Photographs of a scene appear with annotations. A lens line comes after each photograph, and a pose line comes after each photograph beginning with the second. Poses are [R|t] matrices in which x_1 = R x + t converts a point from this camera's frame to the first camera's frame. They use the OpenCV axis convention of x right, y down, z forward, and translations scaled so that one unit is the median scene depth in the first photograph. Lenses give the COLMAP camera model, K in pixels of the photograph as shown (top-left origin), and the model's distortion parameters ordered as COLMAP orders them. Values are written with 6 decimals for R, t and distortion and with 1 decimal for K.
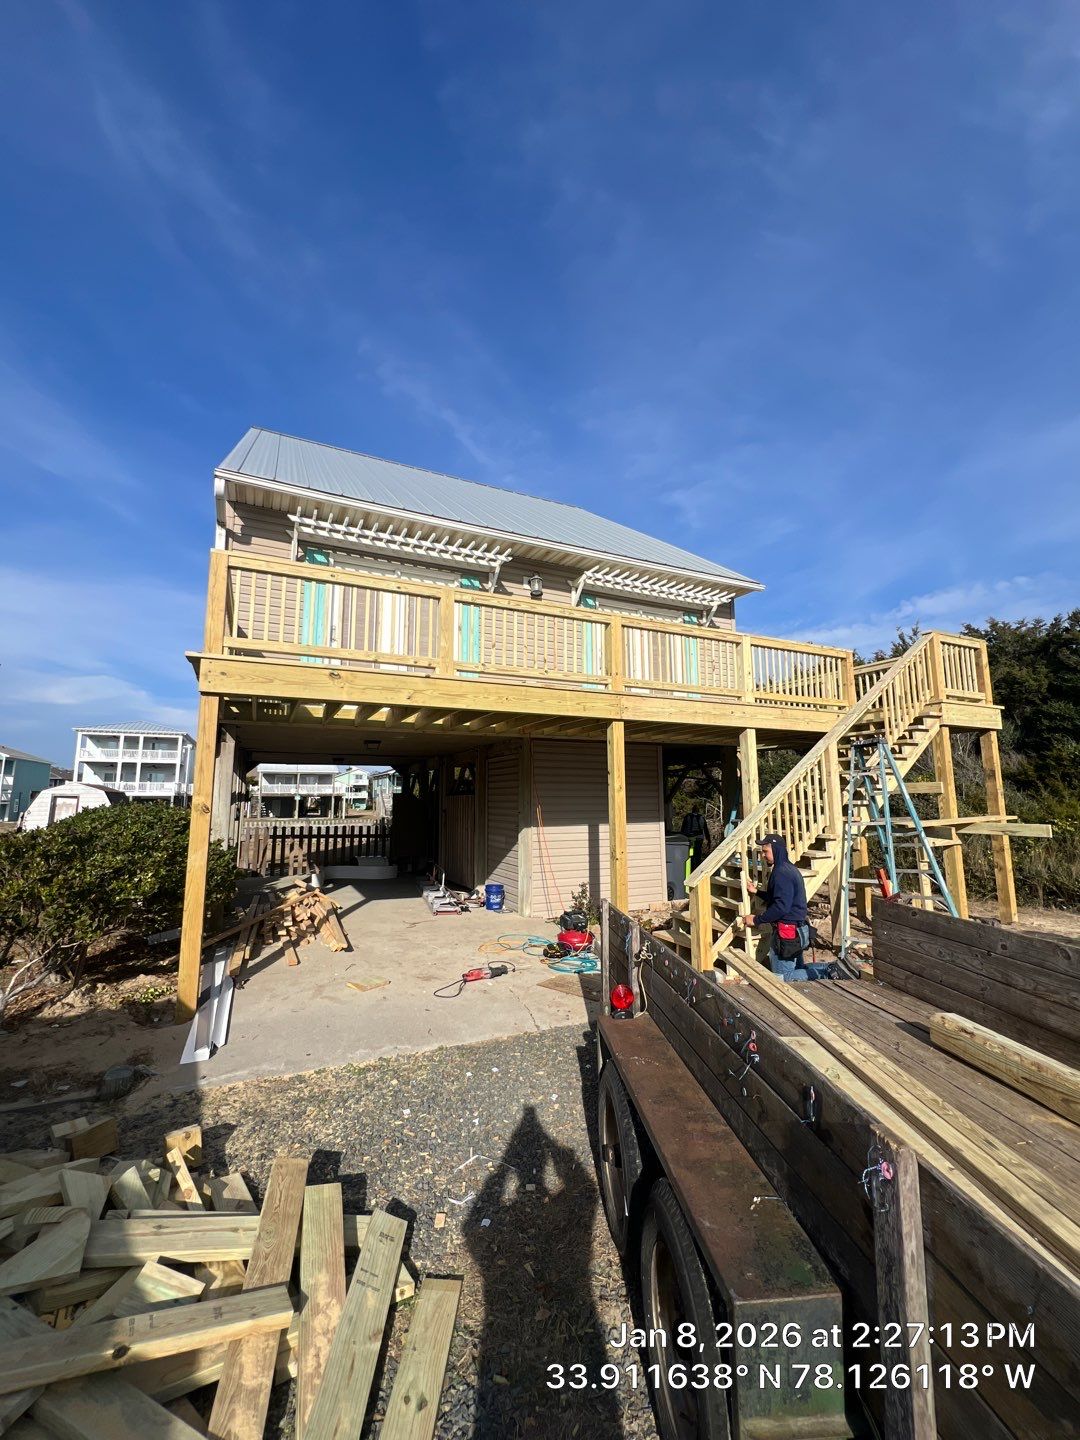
lens RADIAL K [[593.2, 0, 548.1], [0, 593.2, 717.1], [0, 0, 1]] dist [-0.000059, 0.000031]
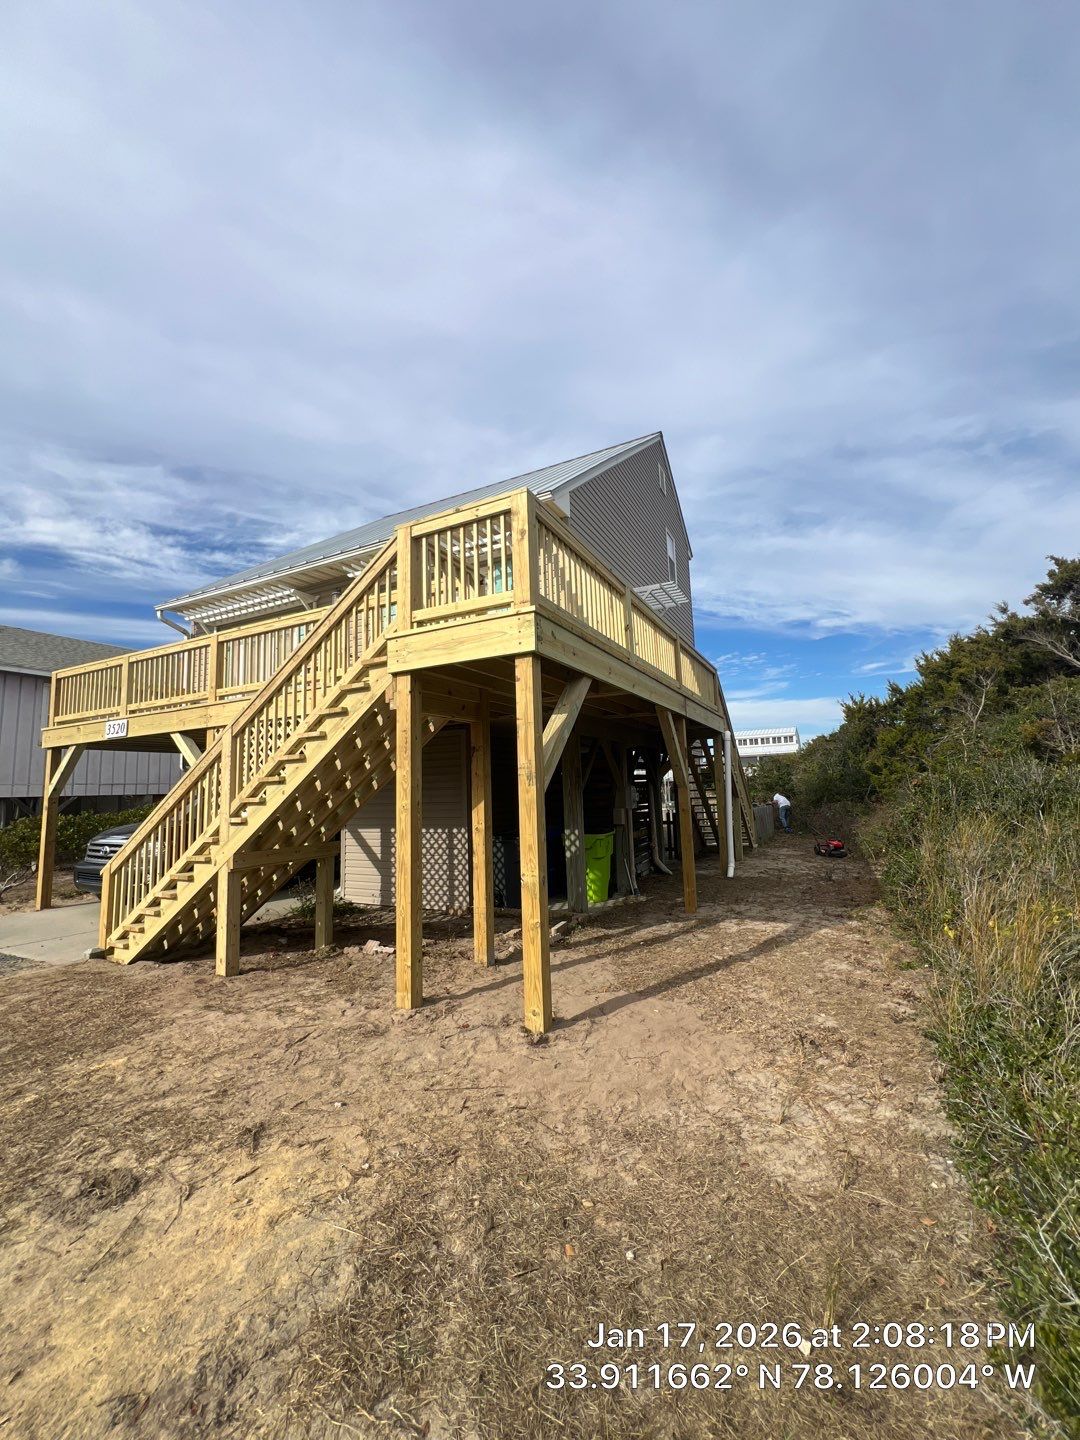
lens RADIAL K [[576.0, 0, 541.7], [0, 576.0, 719.5], [0, 0, 1]] dist [-0.000819, 0.000251]
pose [[0.598455, -0.114241, -0.792969, 1.057465], [0.140627, 0.989393, -0.036408, 0.091845], [0.788717, -0.089724, 0.608173, 0.648865]]
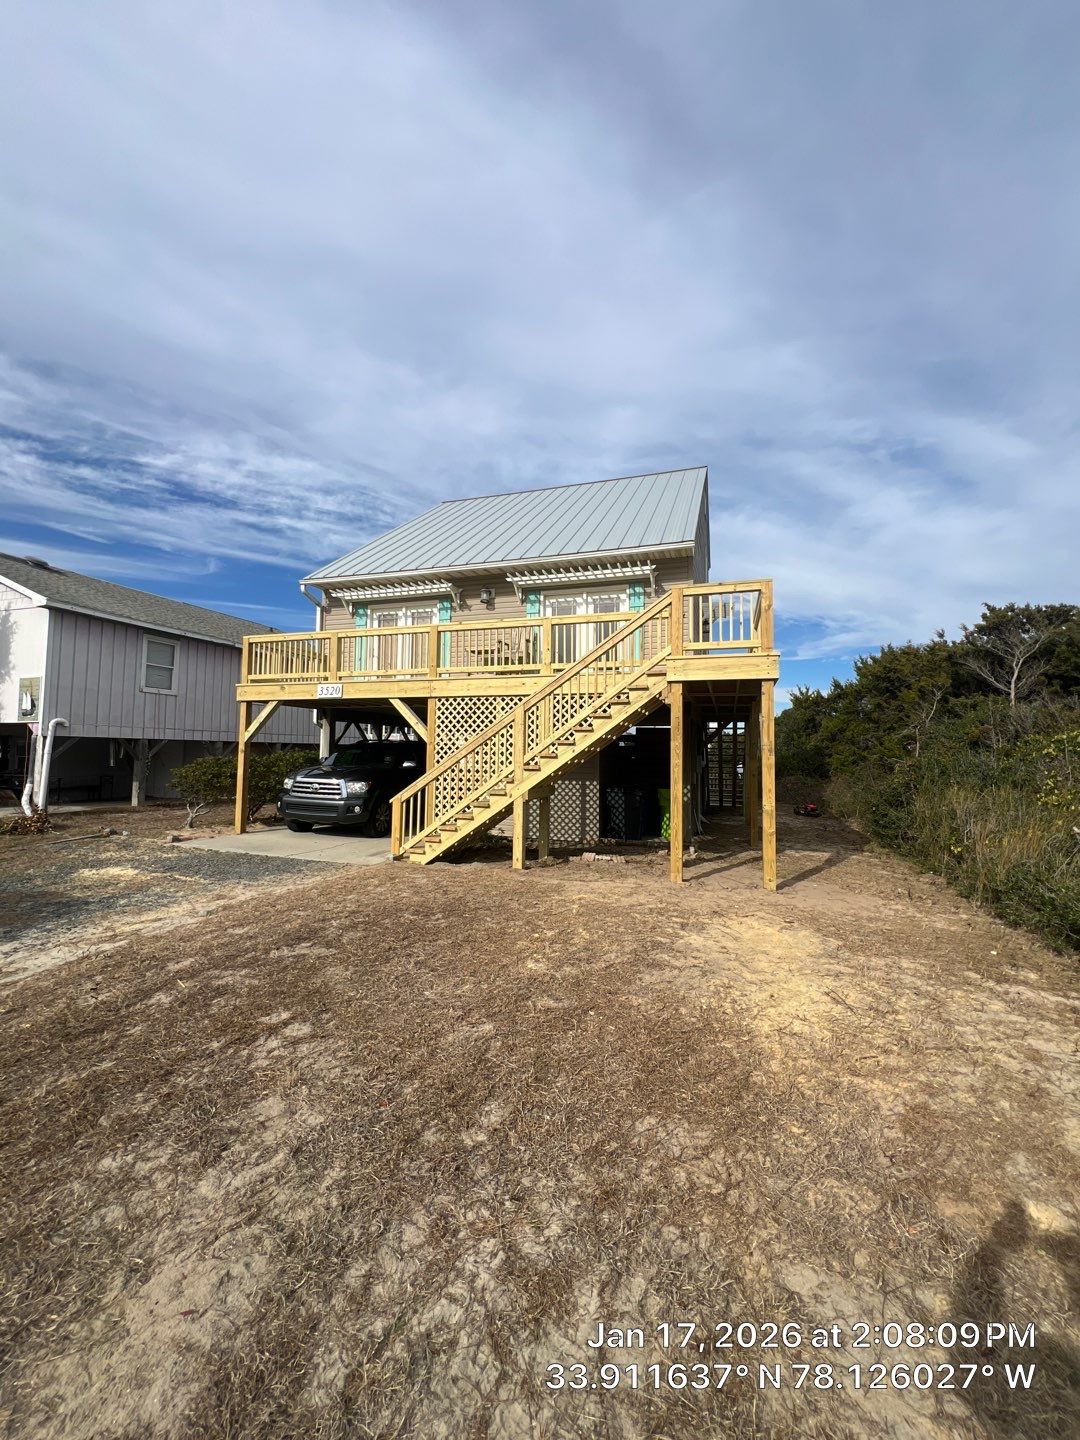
lens RADIAL K [[575.9, 0, 538.7], [0, 575.9, 716.5], [0, 0, 1]] dist [-0.000593, 0.000133]
pose [[0.709327, -0.031377, -0.704181, 1.021144], [0.079237, 0.996226, 0.035426, 0.018382], [0.700412, -0.080926, 0.709136, 0.129114]]
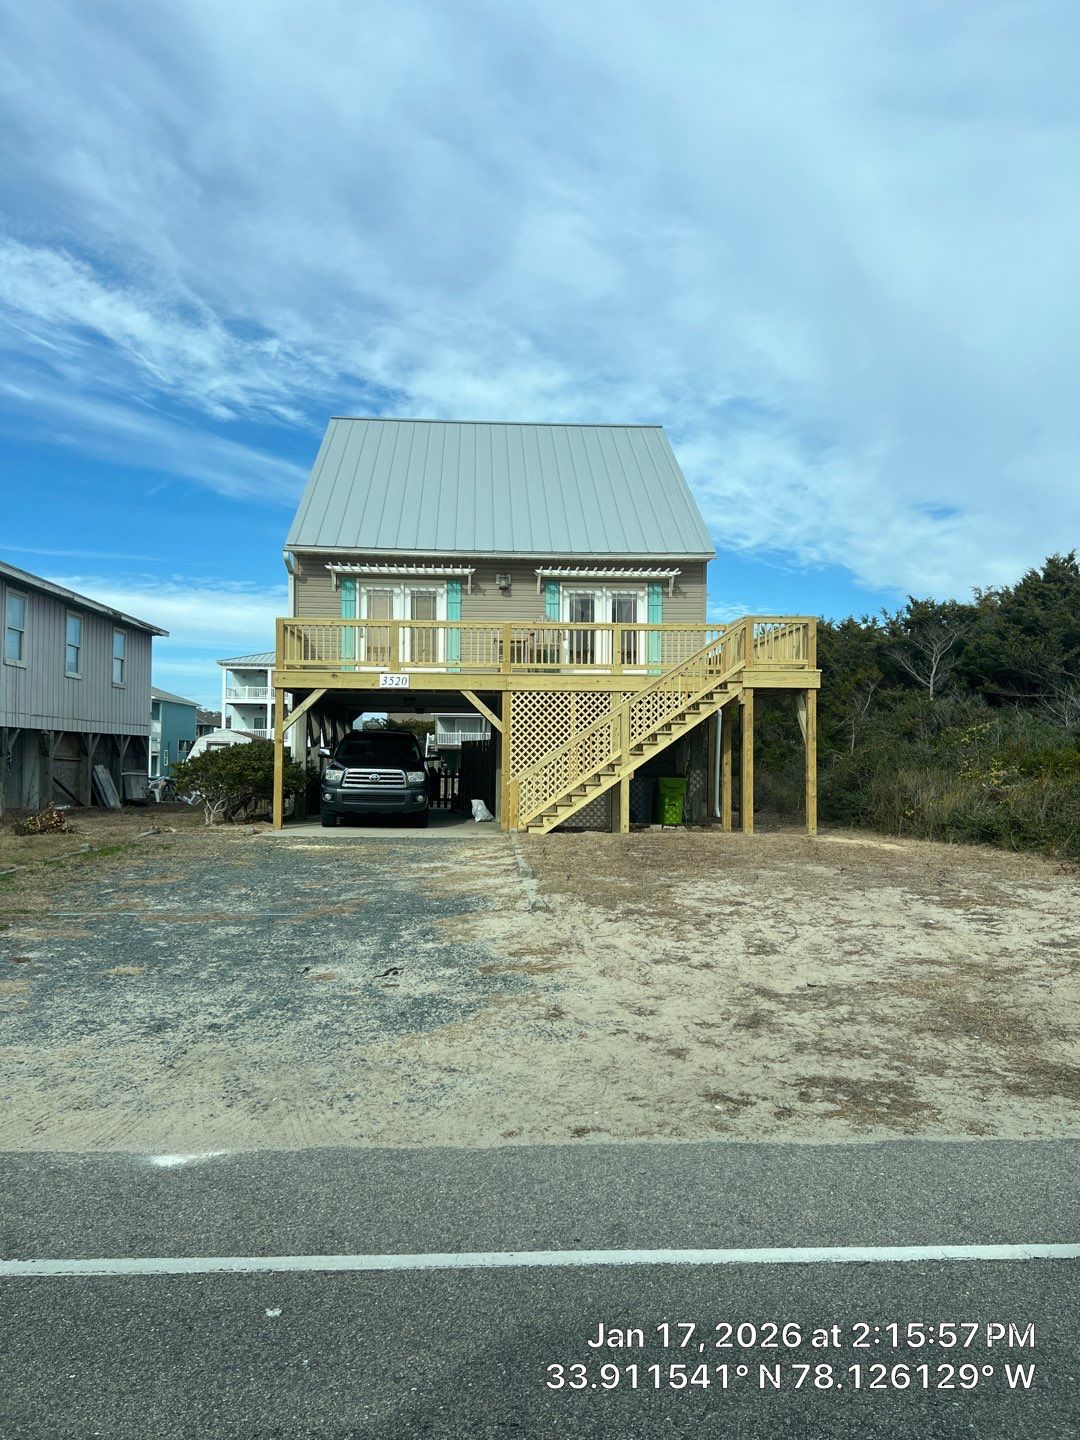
lens RADIAL K [[1115.3, 0, 507.1], [0, 1115.3, 721.5], [0, 0, 1]] dist [0.045473, -0.000265]
pose [[0.914400, -0.002938, -0.404800, 1.027100], [0.044079, 0.994750, 0.092350, -0.145673], [0.402404, -0.102288, 0.909730, -1.333287]]
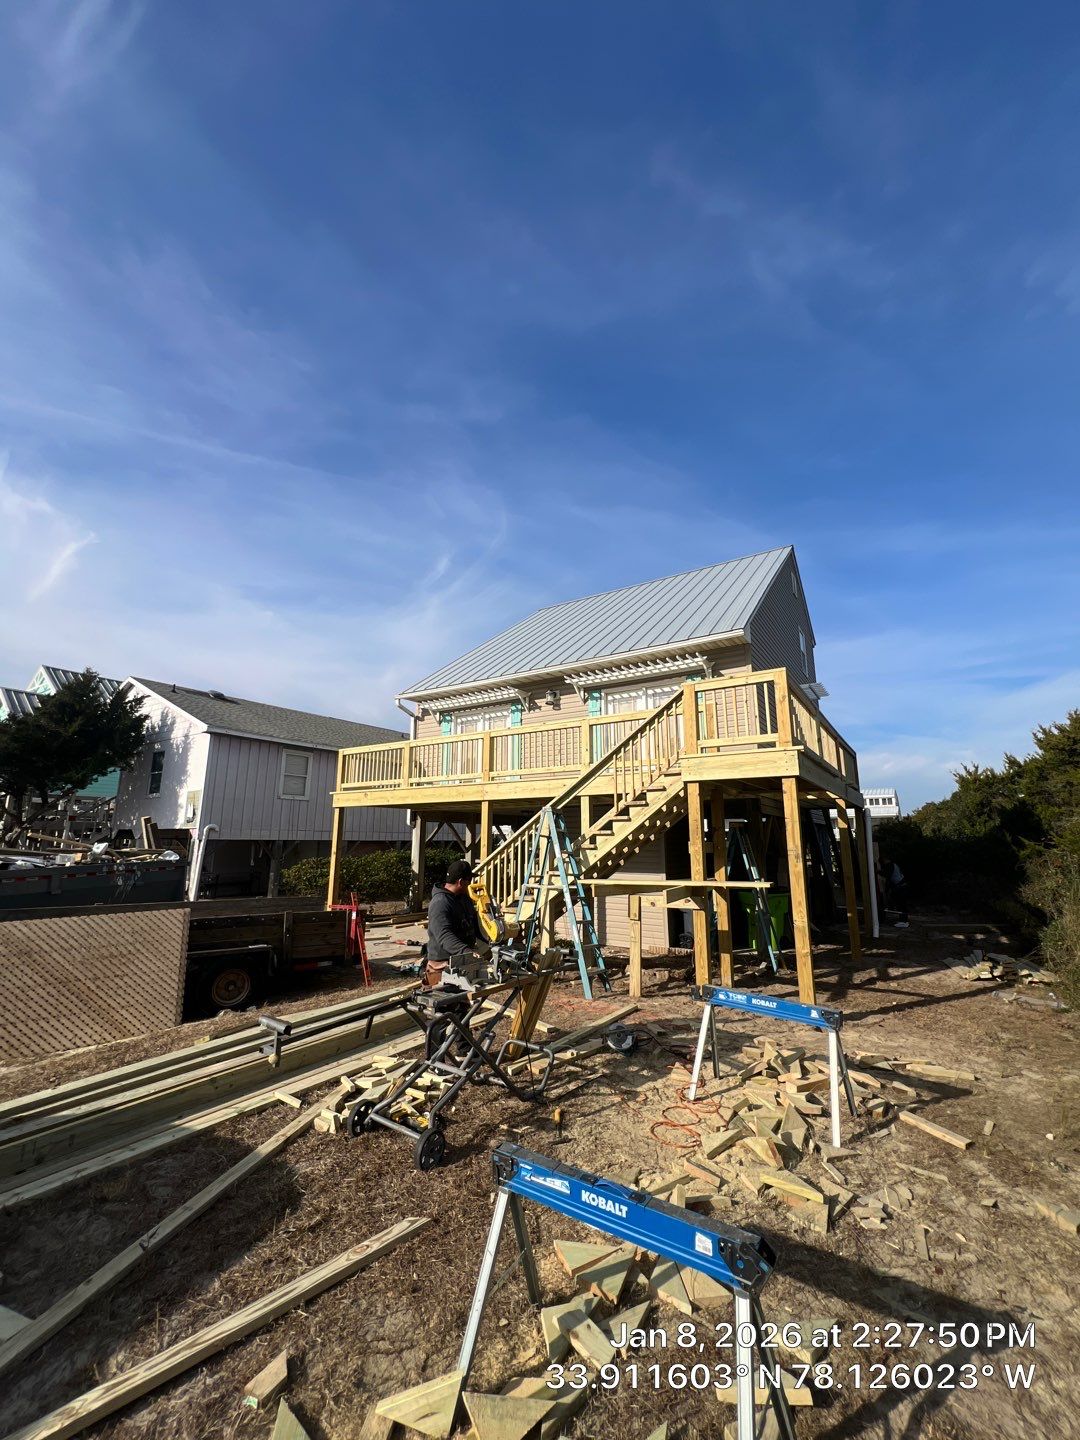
lens RADIAL K [[576.0, 0, 541.7], [0, 576.0, 719.5], [0, 0, 1]] dist [-0.000819, 0.000251]
pose [[0.502272, -0.173410, -0.847143, 1.158161], [0.111742, 0.984487, -0.135273, 0.013569], [0.857460, -0.026717, 0.513857, 0.284425]]
